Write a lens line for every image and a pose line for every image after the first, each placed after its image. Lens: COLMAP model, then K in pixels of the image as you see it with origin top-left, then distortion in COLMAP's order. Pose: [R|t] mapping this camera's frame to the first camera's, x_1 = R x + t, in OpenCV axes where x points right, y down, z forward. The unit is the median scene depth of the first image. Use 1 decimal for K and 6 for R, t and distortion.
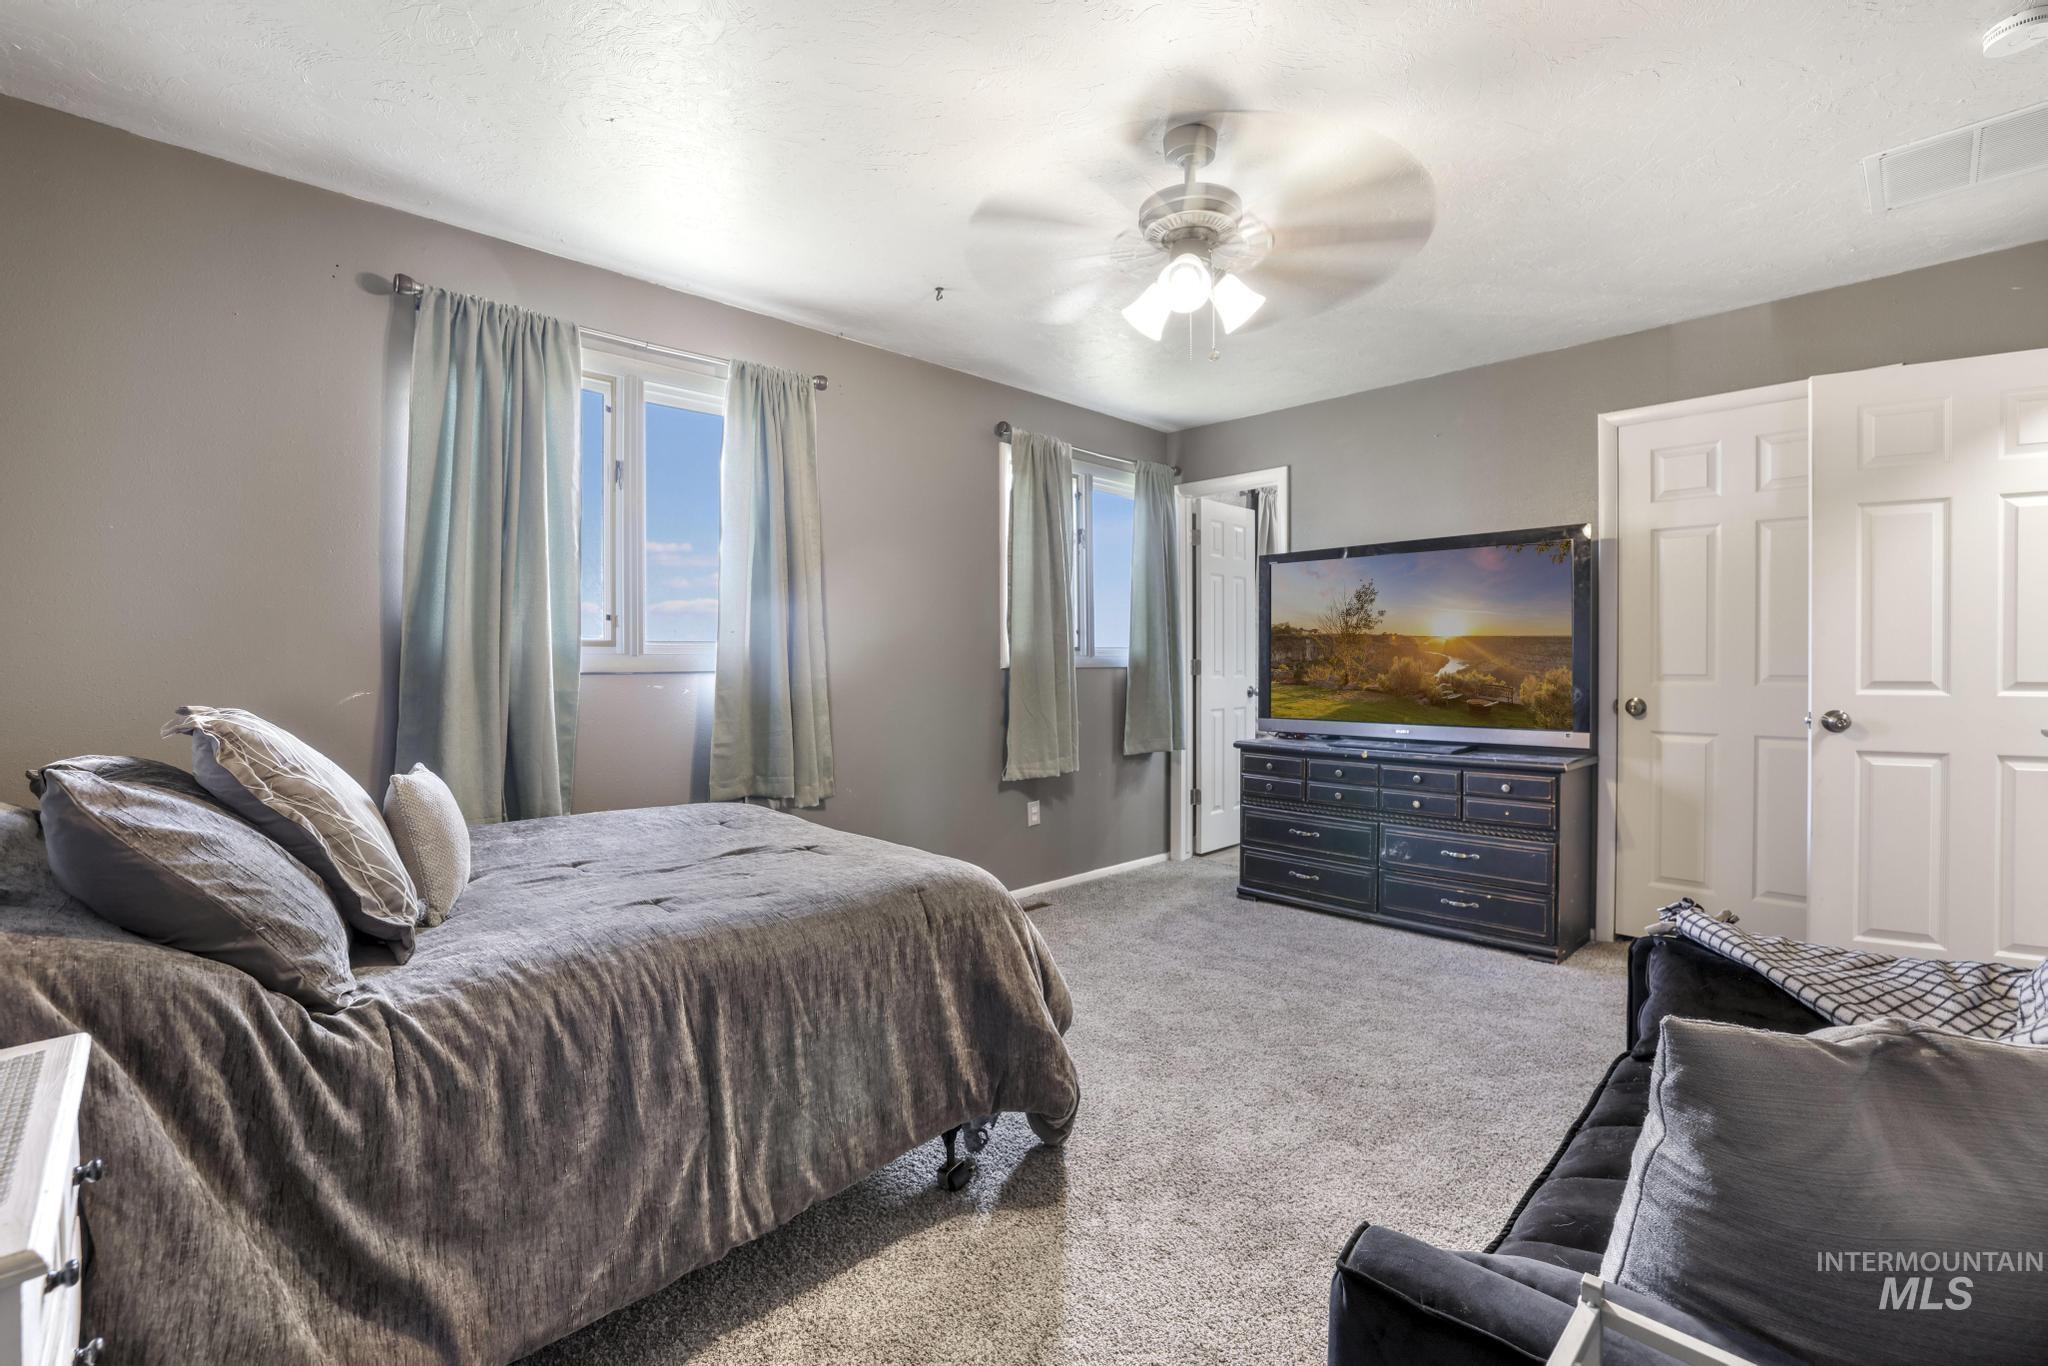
lens RADIAL K [[916.5, 0, 1019.9], [0, 916.5, 671.7], [0, 0, 1]] dist [-0.025297, 0.000914]
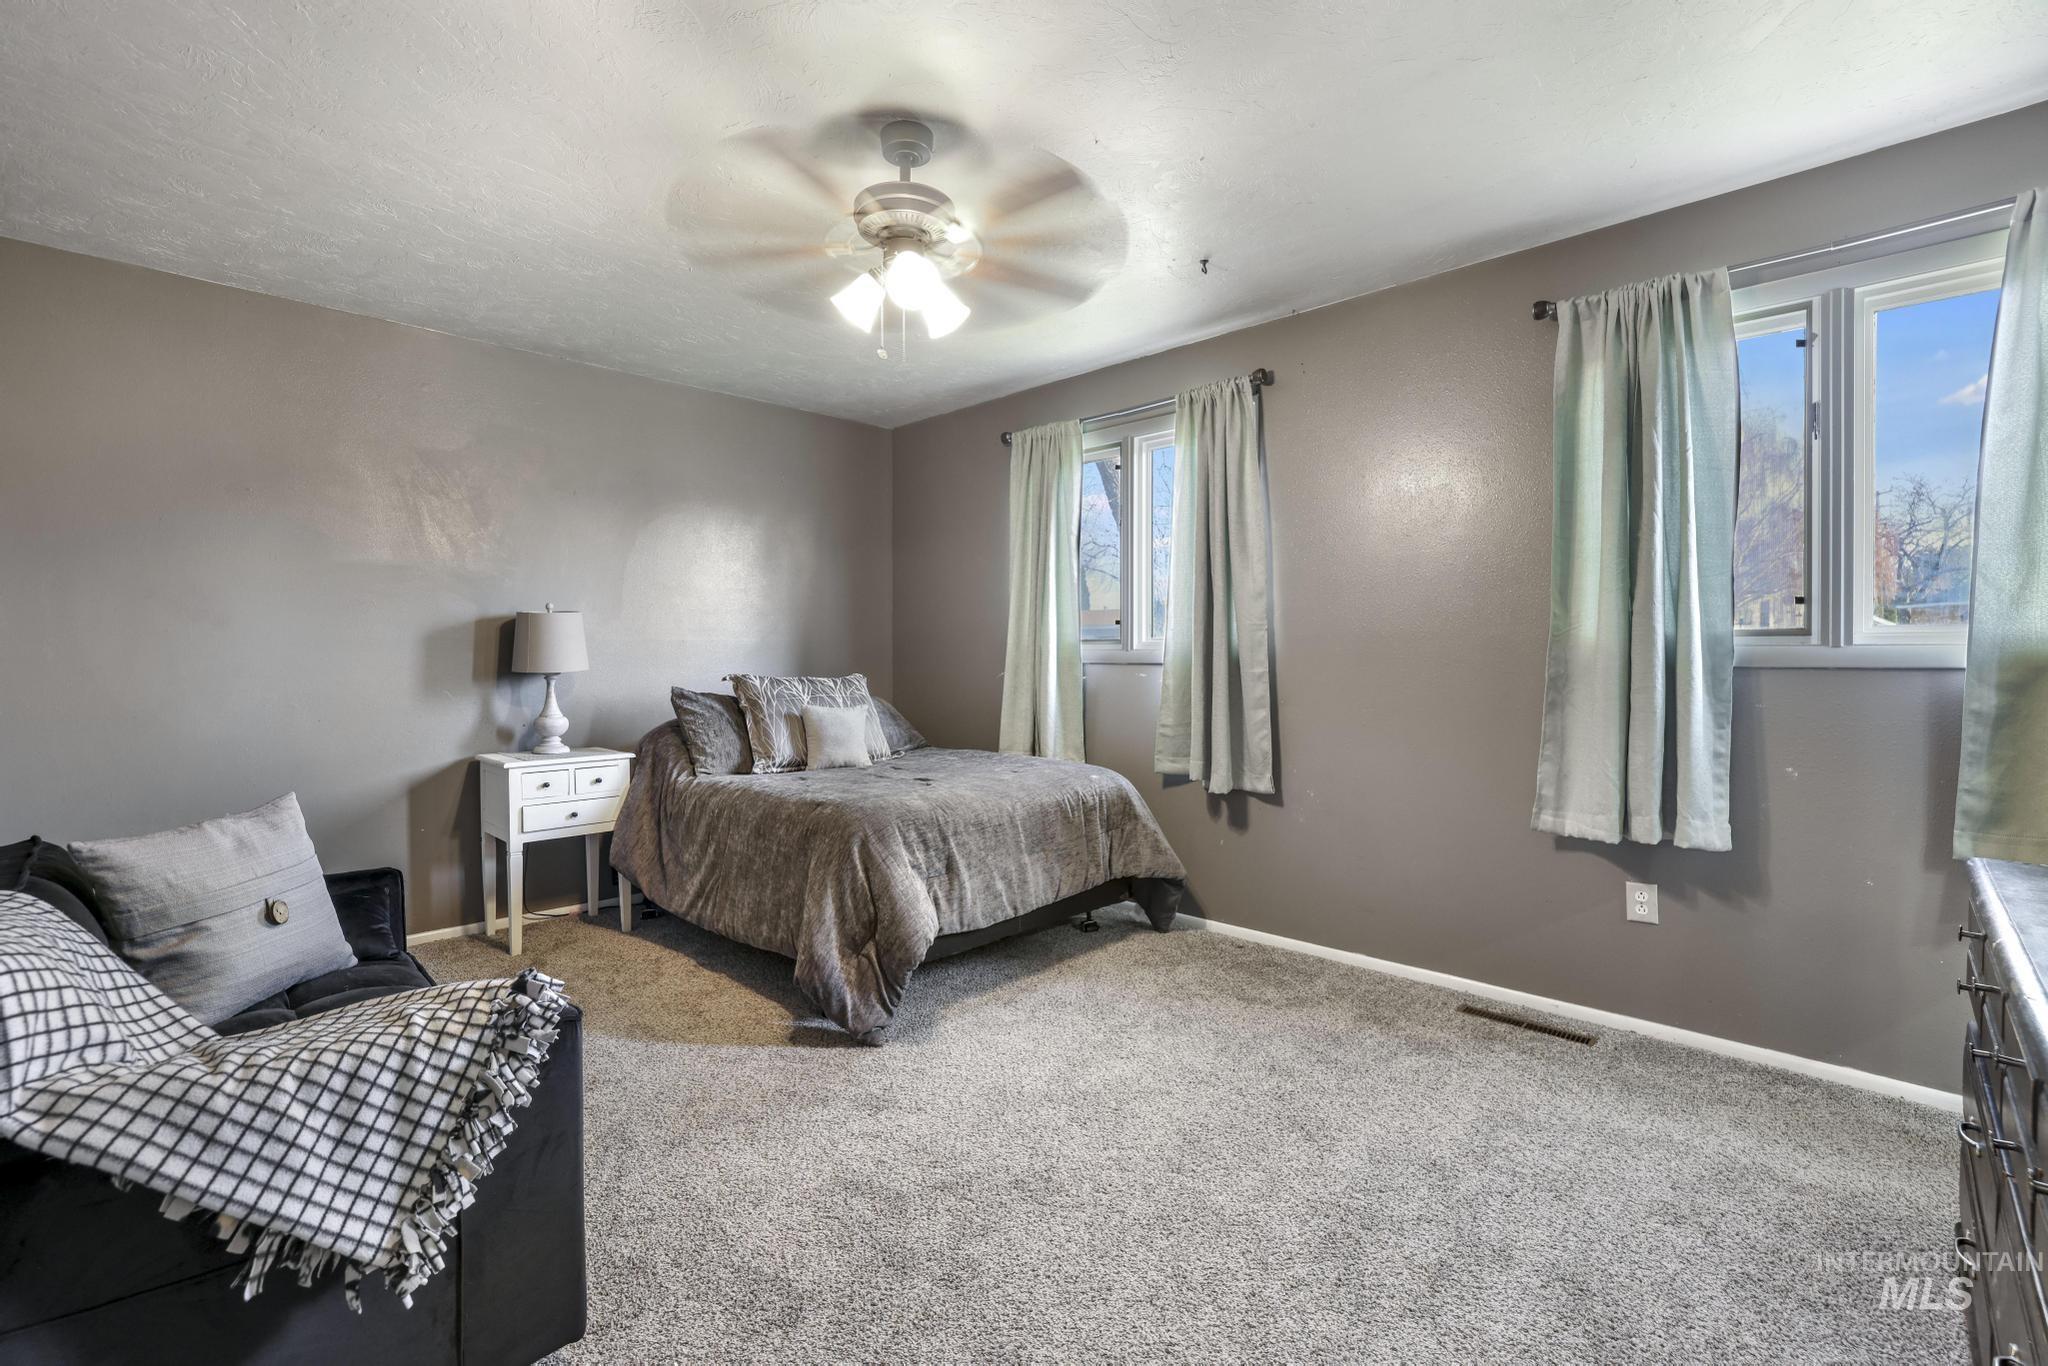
lens RADIAL K [[902.1, 0, 1010.5], [0, 902.1, 672.4], [0, 0, 1]] dist [-0.036983, 0.011872]
pose [[-0.001412, 0.020723, -0.999784, 0.730388], [-0.009330, 0.999741, 0.020735, -0.009585], [0.999955, 0.009357, -0.001219, 0.693355]]
